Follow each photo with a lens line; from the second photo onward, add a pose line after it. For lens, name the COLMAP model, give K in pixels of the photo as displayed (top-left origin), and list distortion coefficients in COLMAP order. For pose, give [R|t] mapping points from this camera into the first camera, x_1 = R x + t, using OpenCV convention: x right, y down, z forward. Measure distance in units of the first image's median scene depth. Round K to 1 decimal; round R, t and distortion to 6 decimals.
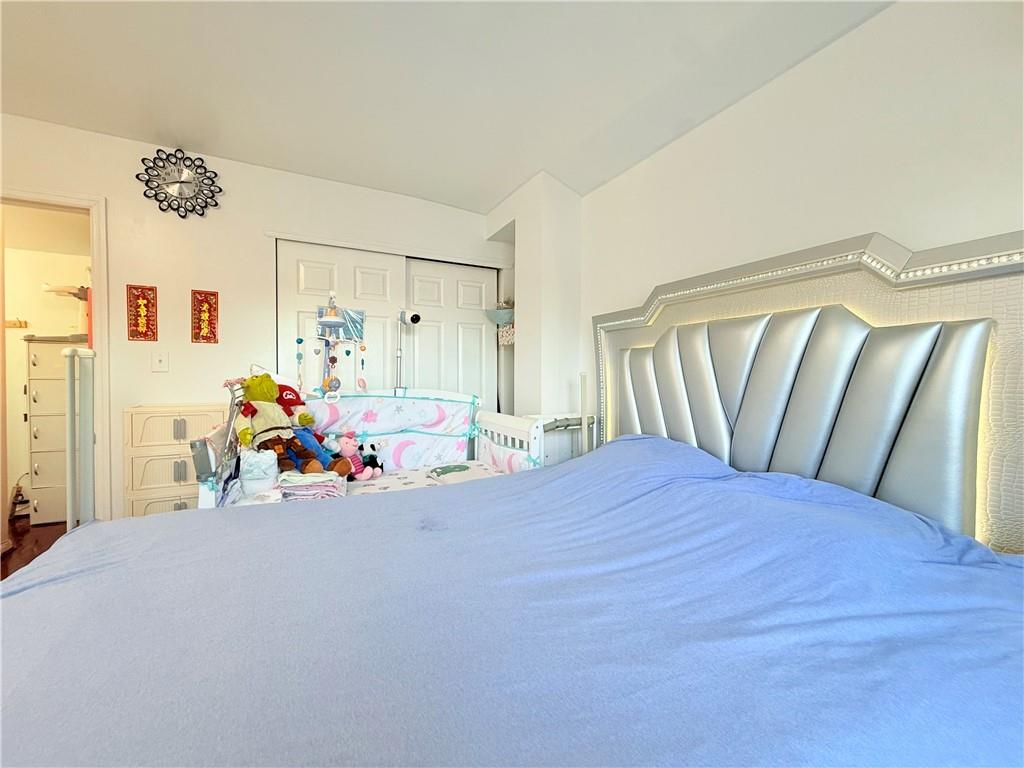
lens RADIAL K [[408.8, 0, 509.2], [0, 408.8, 383.6], [0, 0, 1]] dist [-0.000528, -0.000166]
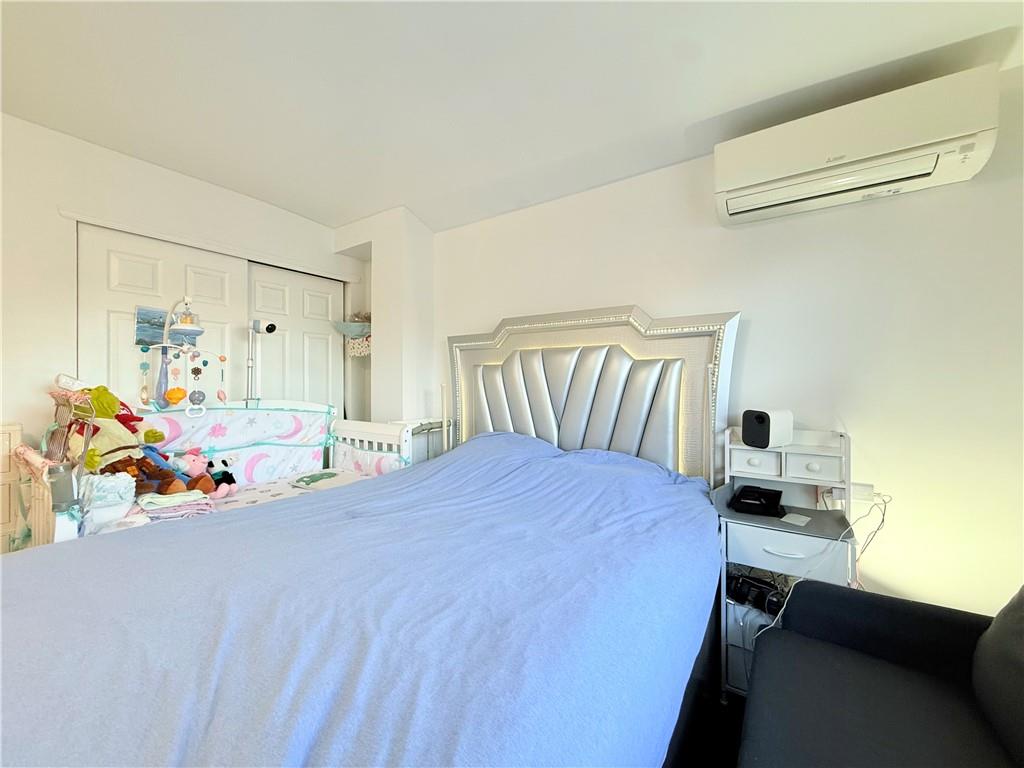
lens RADIAL K [[408.8, 0, 509.3], [0, 408.8, 383.9], [0, 0, 1]] dist [-0.000528, -0.000166]
pose [[0.883862, -0.001242, 0.467747, -0.209498], [0.008341, 0.999879, -0.013107, -0.008880], [-0.467674, 0.015486, 0.883765, -0.149353]]
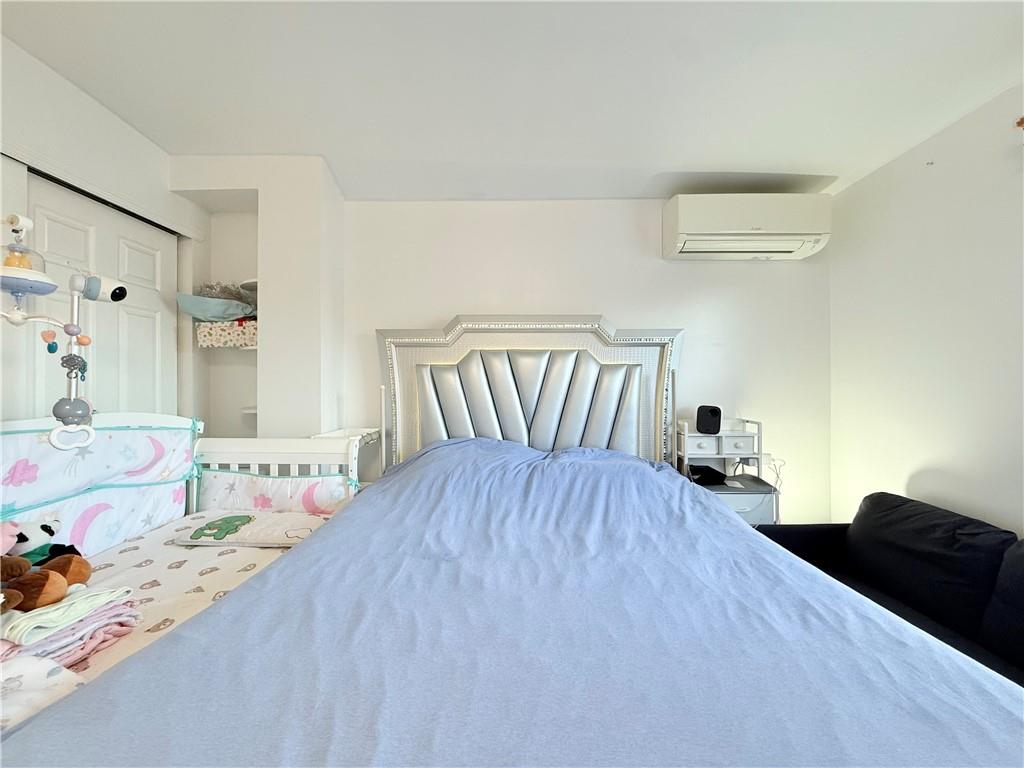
lens RADIAL K [[408.8, 0, 509.6], [0, 408.8, 384.6], [0, 0, 1]] dist [-0.000528, -0.000166]
pose [[0.473743, 0.001537, 0.880662, -0.551413], [0.014916, 0.999841, -0.009769, -0.015235], [-0.880537, 0.017764, 0.473645, 0.257367]]
